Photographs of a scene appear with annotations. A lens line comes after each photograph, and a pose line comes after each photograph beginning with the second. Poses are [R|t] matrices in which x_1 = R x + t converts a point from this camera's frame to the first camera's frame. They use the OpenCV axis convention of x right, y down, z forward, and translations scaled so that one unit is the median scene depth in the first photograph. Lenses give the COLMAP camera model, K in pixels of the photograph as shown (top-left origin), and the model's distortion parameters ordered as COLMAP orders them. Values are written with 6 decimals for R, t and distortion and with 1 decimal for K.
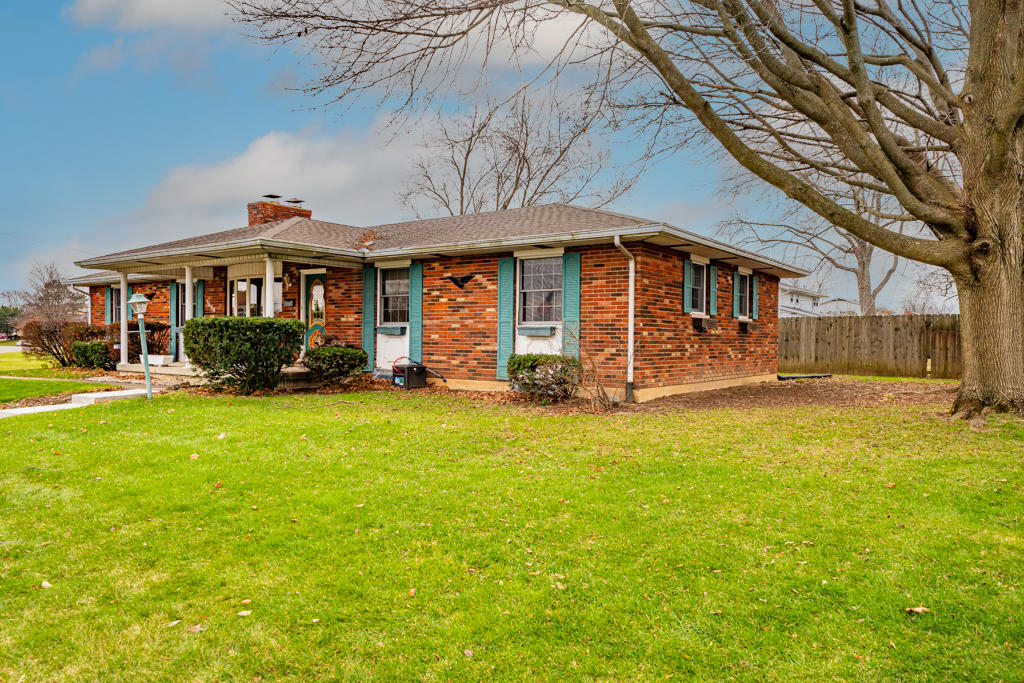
lens RADIAL K [[705.3, 0, 511.9], [0, 705.3, 338.1], [0, 0, 1]] dist [-0.004823, 0.000307]
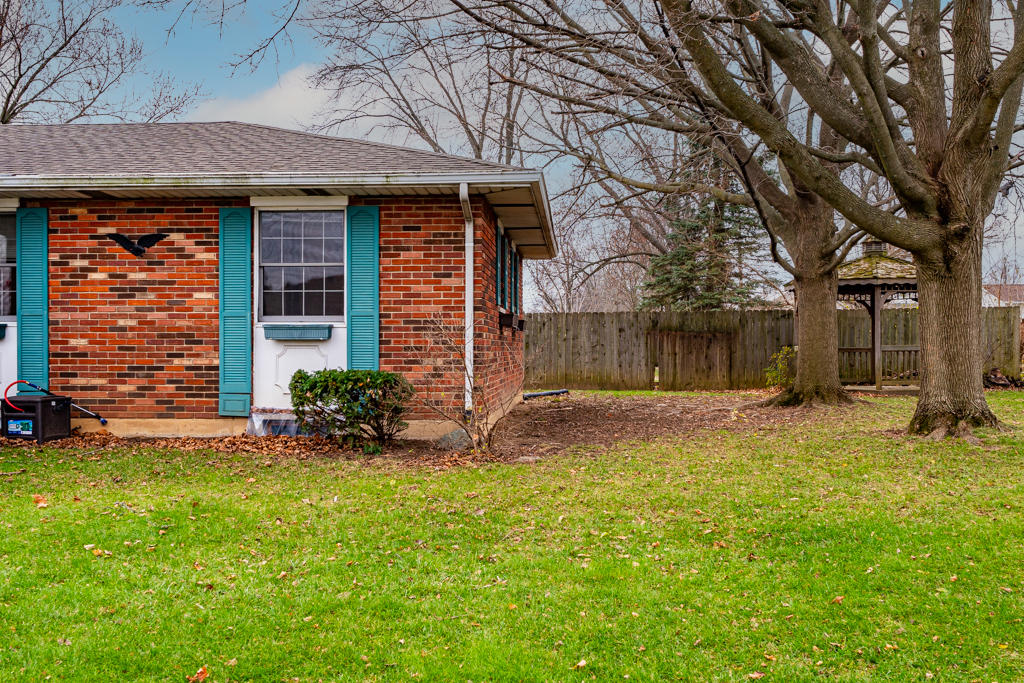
lens RADIAL K [[1027.1, 0, 512.0], [0, 1027.1, 344.0], [0, 0, 1]] dist [-0.007717, 0.000000]
pose [[0.838488, -0.007061, 0.544875, -0.275330], [0.007060, 0.999973, 0.002095, -0.000374], [-0.544875, 0.002090, 0.838515, 0.160231]]
